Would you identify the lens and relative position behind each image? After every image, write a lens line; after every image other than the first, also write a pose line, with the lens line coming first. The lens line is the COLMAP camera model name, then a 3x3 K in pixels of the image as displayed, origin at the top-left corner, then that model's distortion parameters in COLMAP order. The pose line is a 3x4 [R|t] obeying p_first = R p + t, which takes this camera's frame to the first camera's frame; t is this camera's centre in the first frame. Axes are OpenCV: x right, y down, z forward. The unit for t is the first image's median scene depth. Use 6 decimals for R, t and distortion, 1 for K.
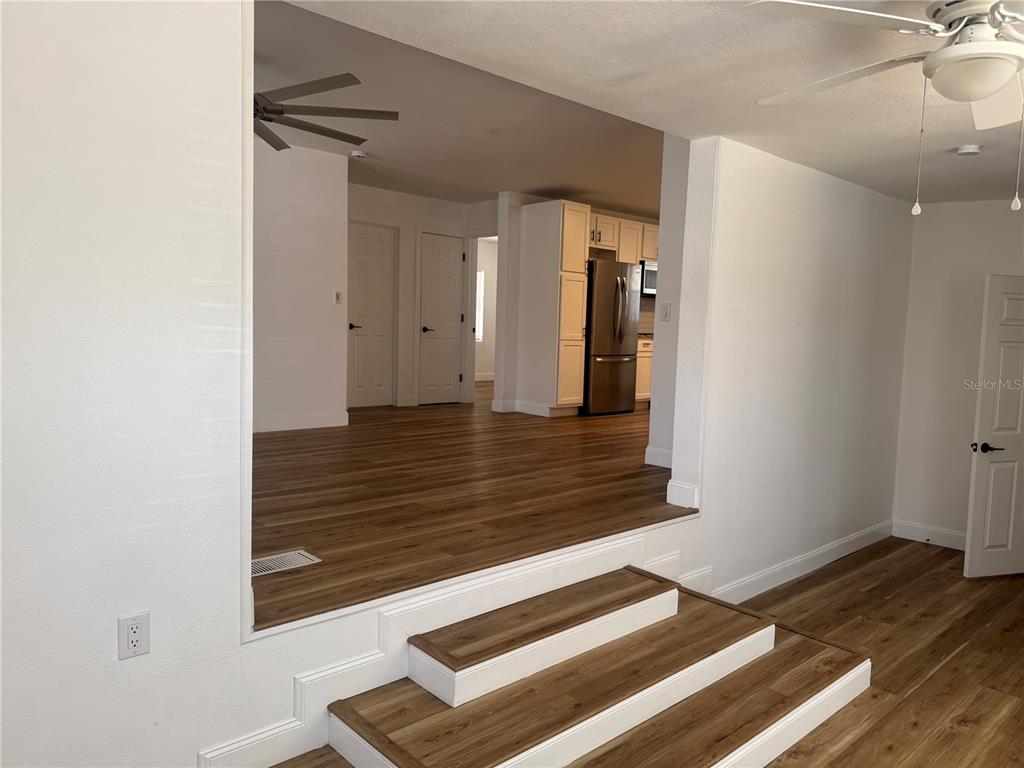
lens RADIAL K [[712.5, 0, 517.8], [0, 712.5, 388.0], [0, 0, 1]] dist [0.075343, -0.103000]
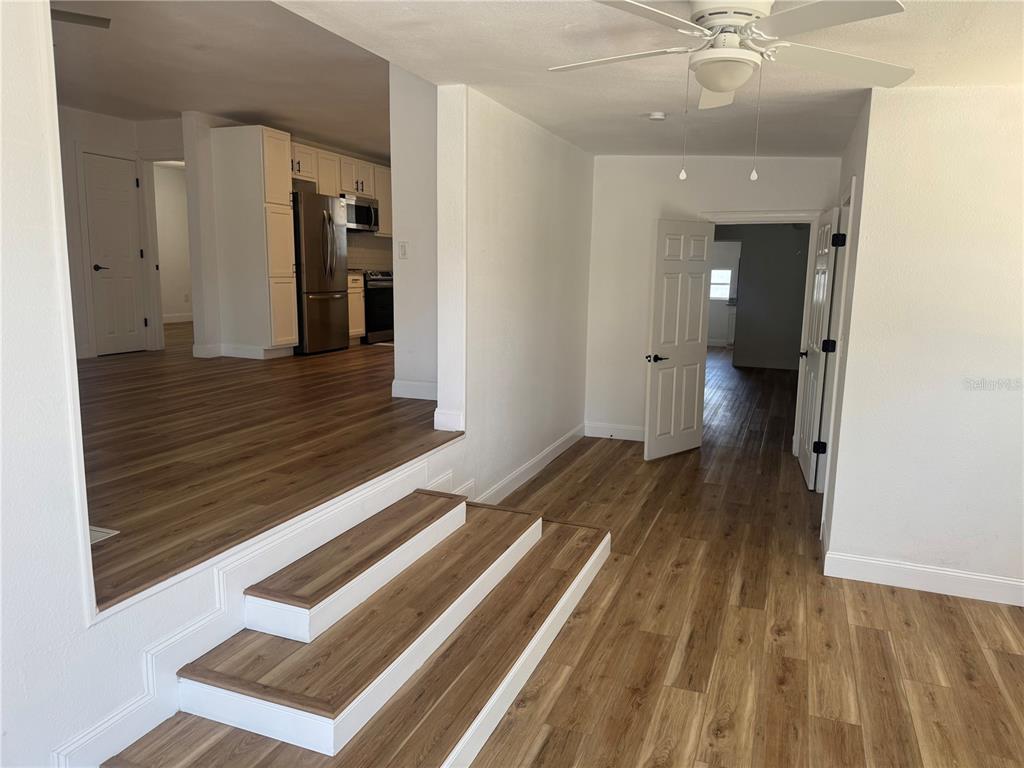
lens RADIAL K [[712.5, 0, 514.6], [0, 712.5, 388.0], [0, 0, 1]] dist [0.075343, -0.103000]
pose [[0.896147, -0.089573, 0.434623, -0.227052], [0.048620, 0.993339, 0.104471, -0.014693], [-0.441086, -0.072490, 0.894532, -0.030909]]
